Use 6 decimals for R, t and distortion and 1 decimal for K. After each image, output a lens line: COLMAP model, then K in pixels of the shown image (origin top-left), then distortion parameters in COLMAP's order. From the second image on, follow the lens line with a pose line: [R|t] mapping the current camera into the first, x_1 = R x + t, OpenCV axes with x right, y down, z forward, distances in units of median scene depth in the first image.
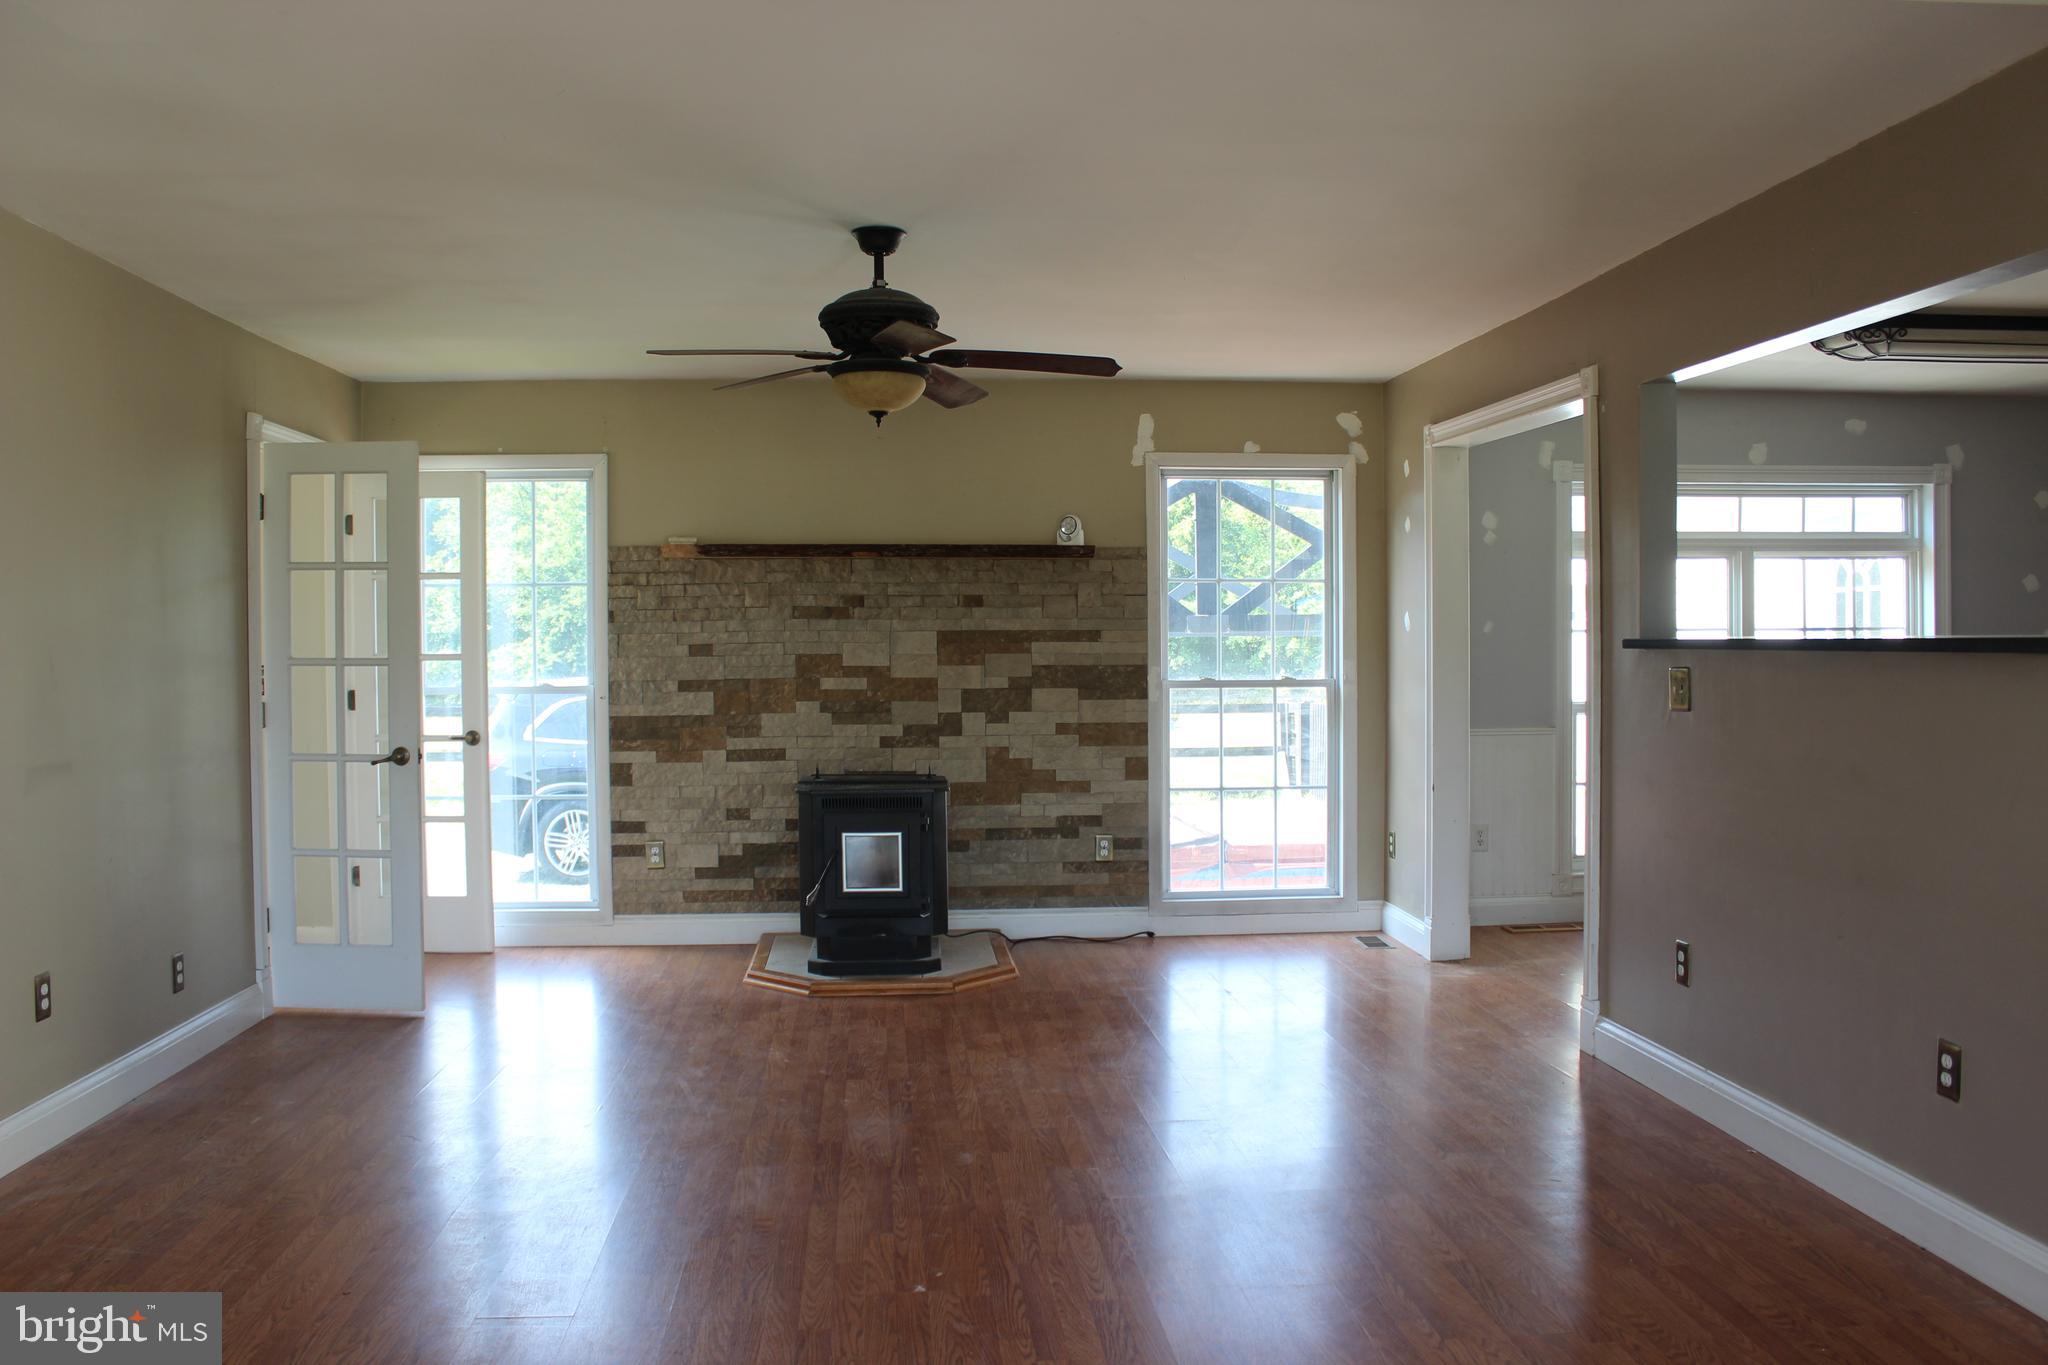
lens RADIAL K [[1665.4, 0, 1024.0], [0, 1665.4, 682.5], [0, 0, 1]] dist [-0.113812, 0.002305]
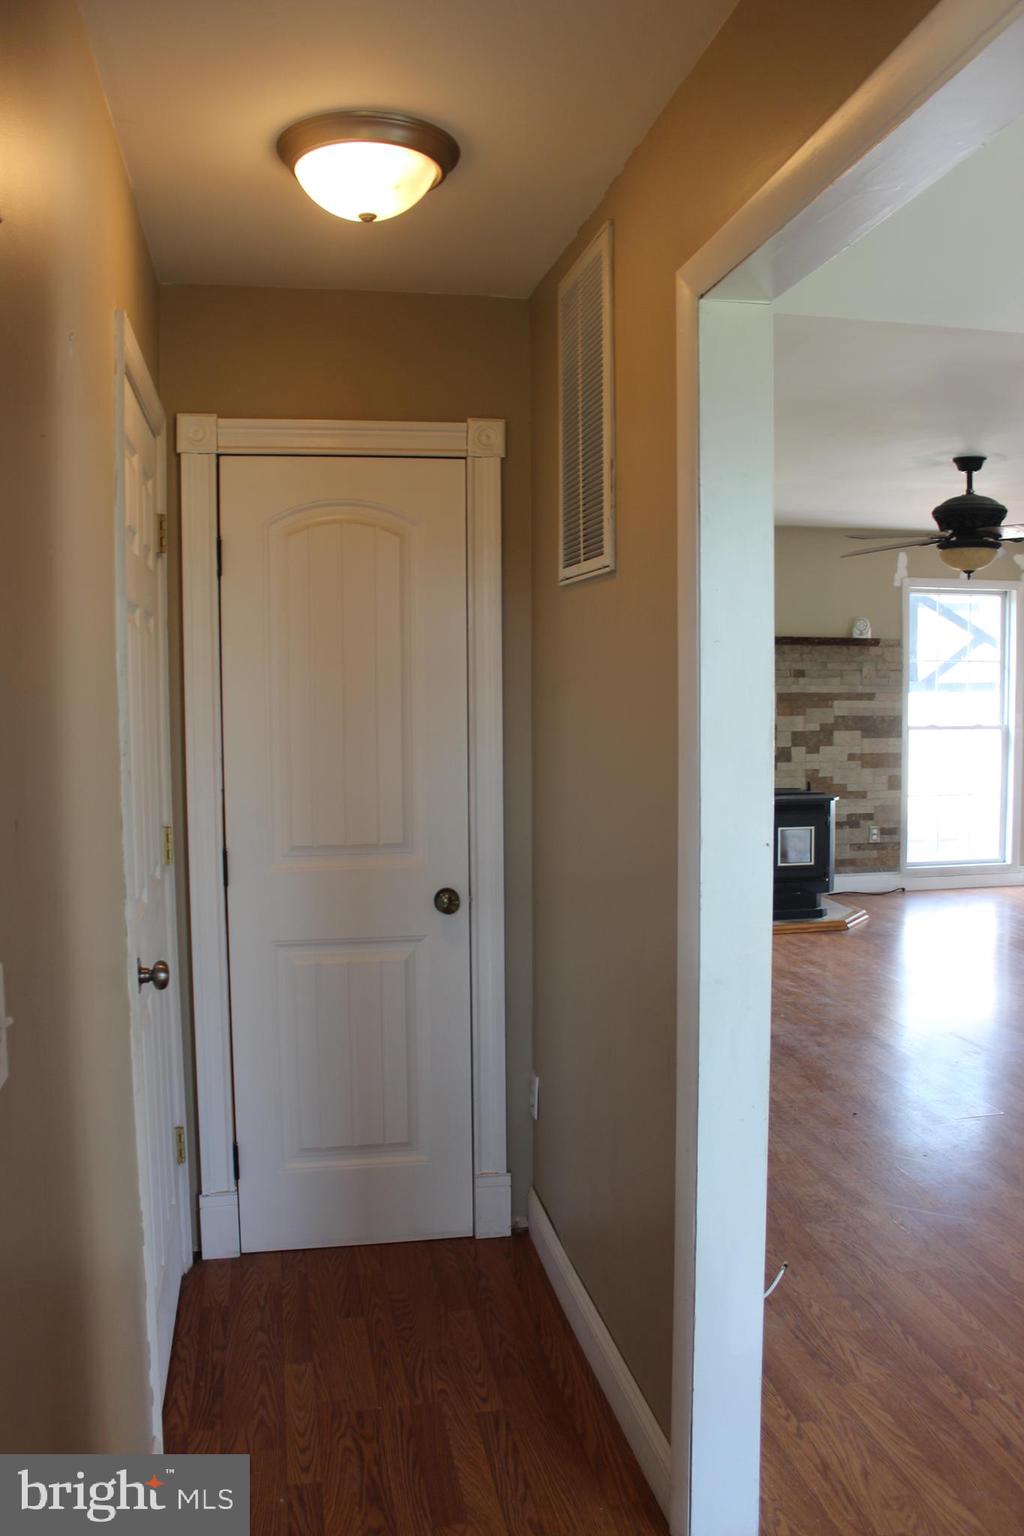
lens RADIAL K [[1249.0, 0, 512.0], [0, 1249.0, 768.0], [0, 0, 1]] dist [-0.113812, 0.002305]
pose [[0.993790, -0.004934, 0.111161, -0.416150], [-0.000159, 0.998952, 0.045766, -0.014534], [-0.111270, -0.045500, 0.992748, -0.100292]]
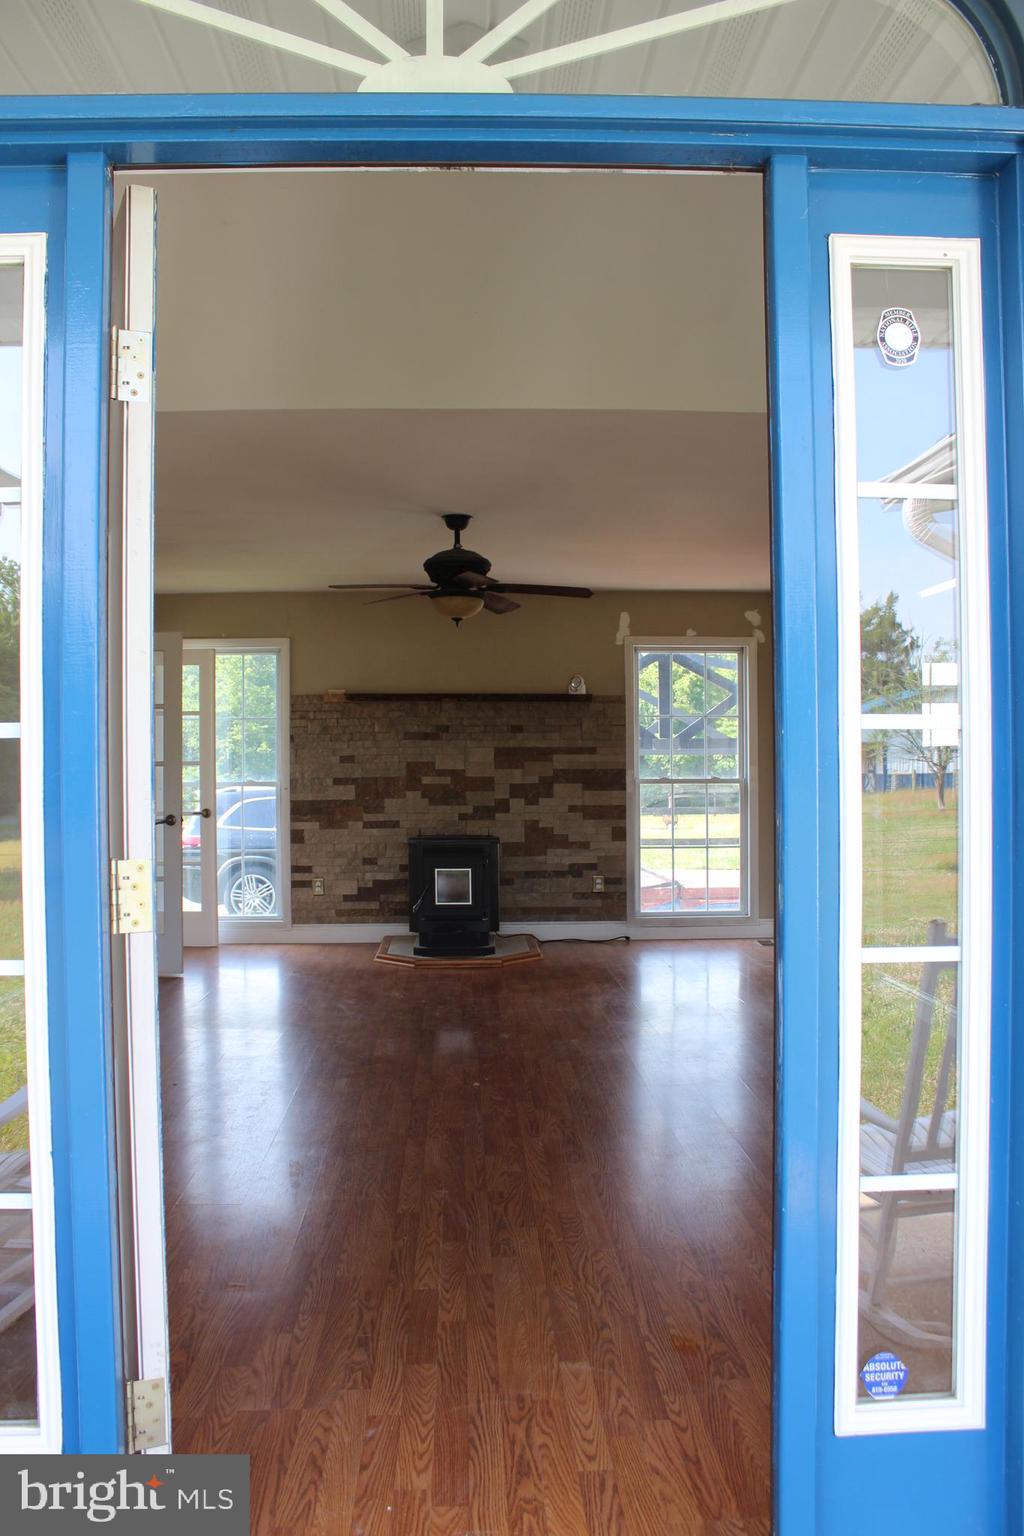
lens RADIAL K [[1249.0, 0, 512.0], [0, 1249.0, 768.0], [0, 0, 1]] dist [-0.113812, 0.002305]
pose [[0.998974, 0.001314, -0.045260, 0.019451], [-0.002424, 0.999698, -0.024473, 0.018089], [0.045214, 0.024558, 0.998675, -0.201039]]
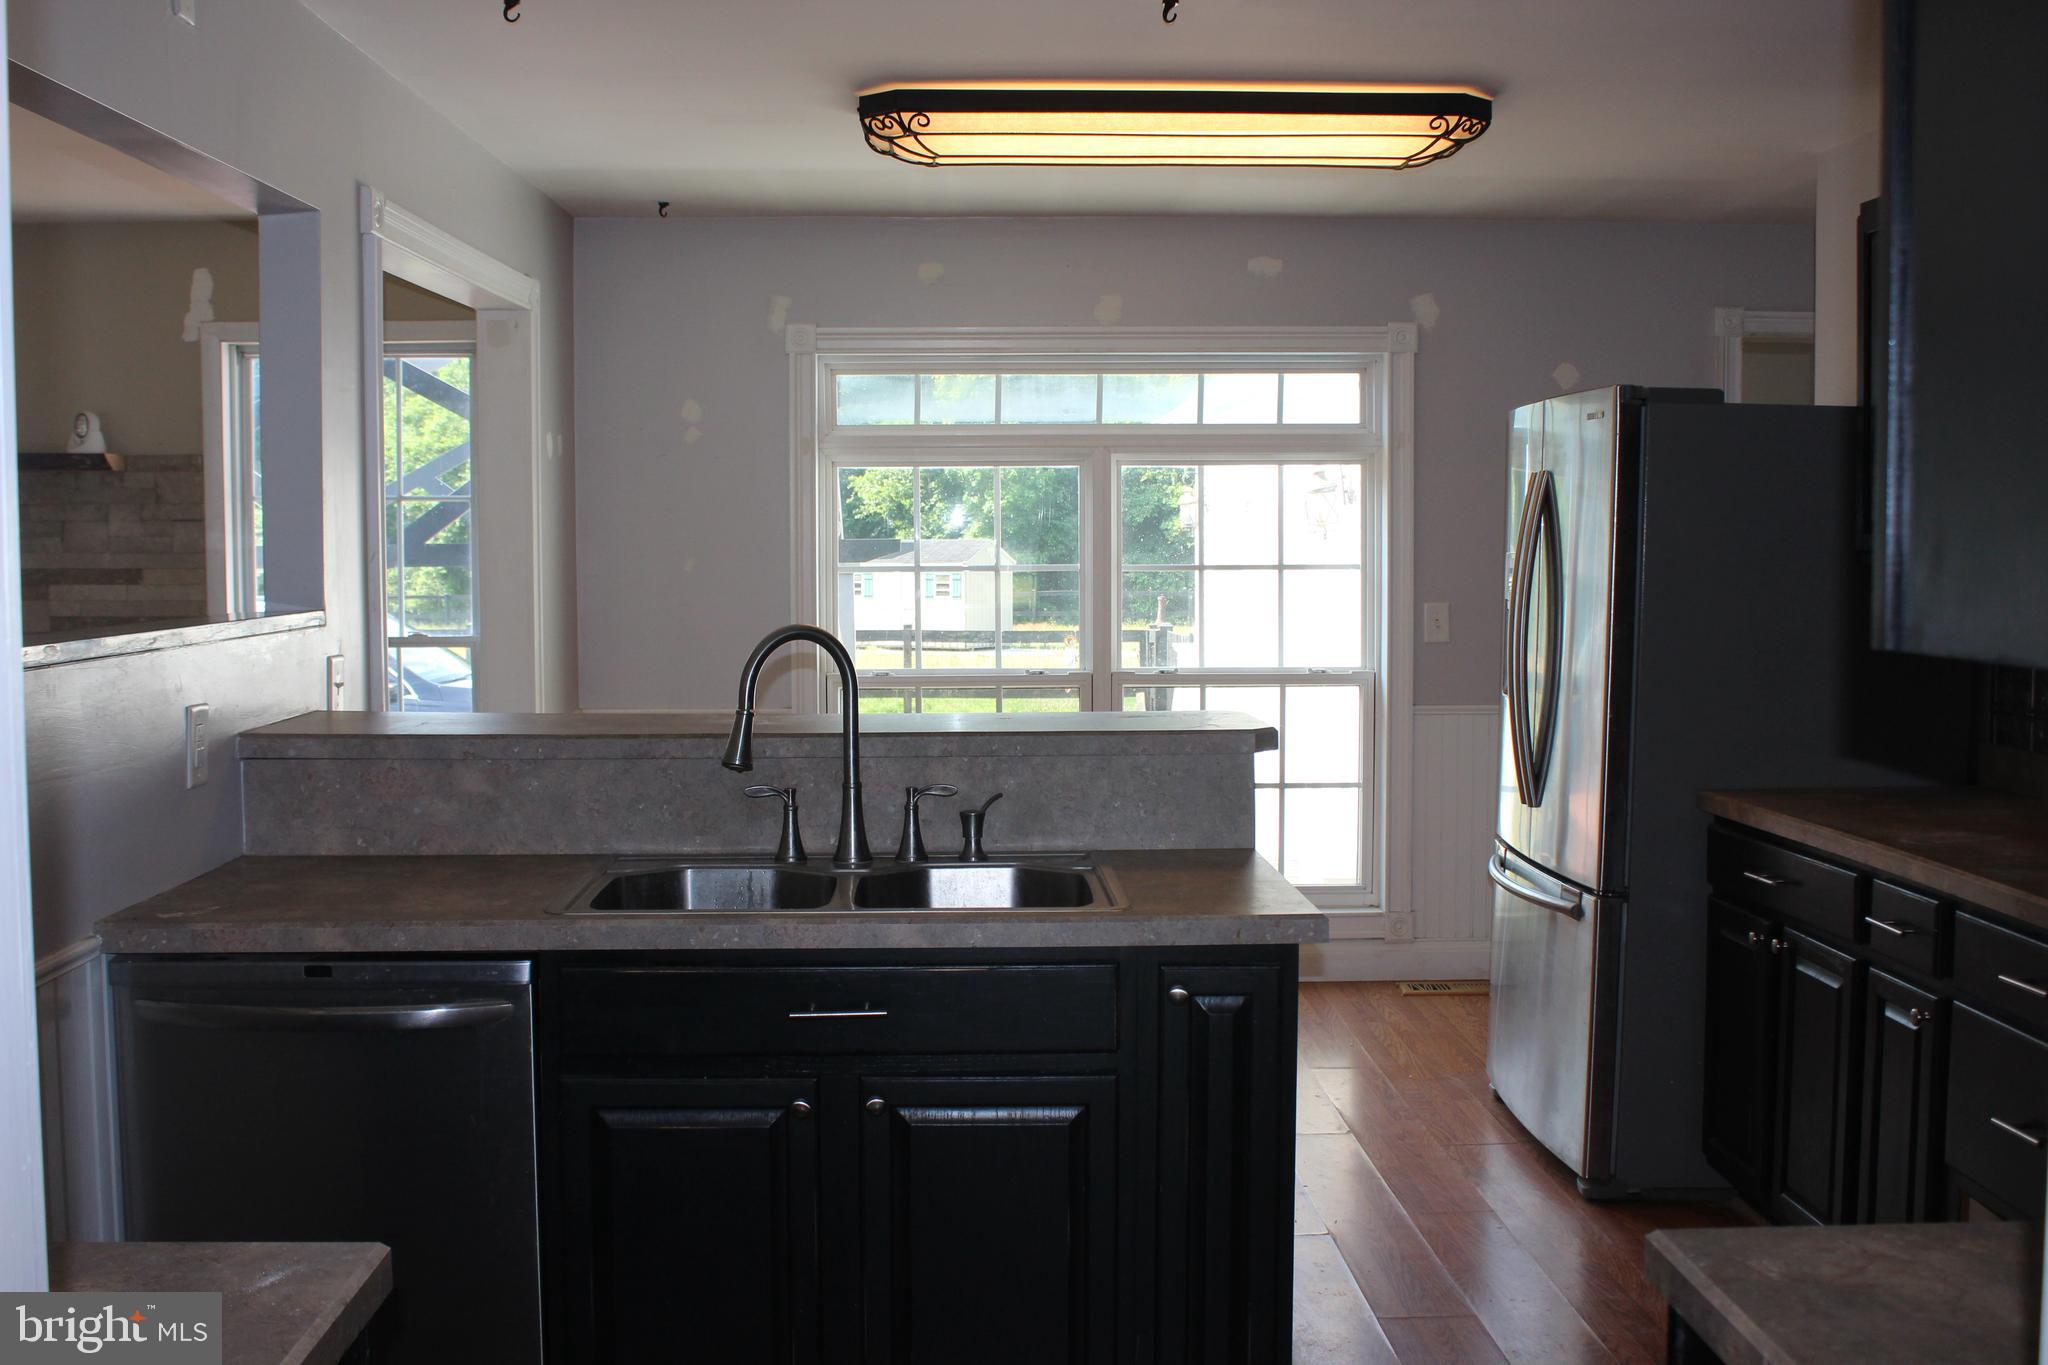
lens RADIAL K [[2058.9, 0, 981.7], [0, 2058.9, 675.6], [0, 0, 1]] dist [-0.136376, 0.164084]
pose [[0.998093, 0.009005, -0.061073, 0.468523], [-0.006912, 0.999384, 0.034406, -0.017806], [0.061346, -0.033918, 0.997540, 0.141319]]
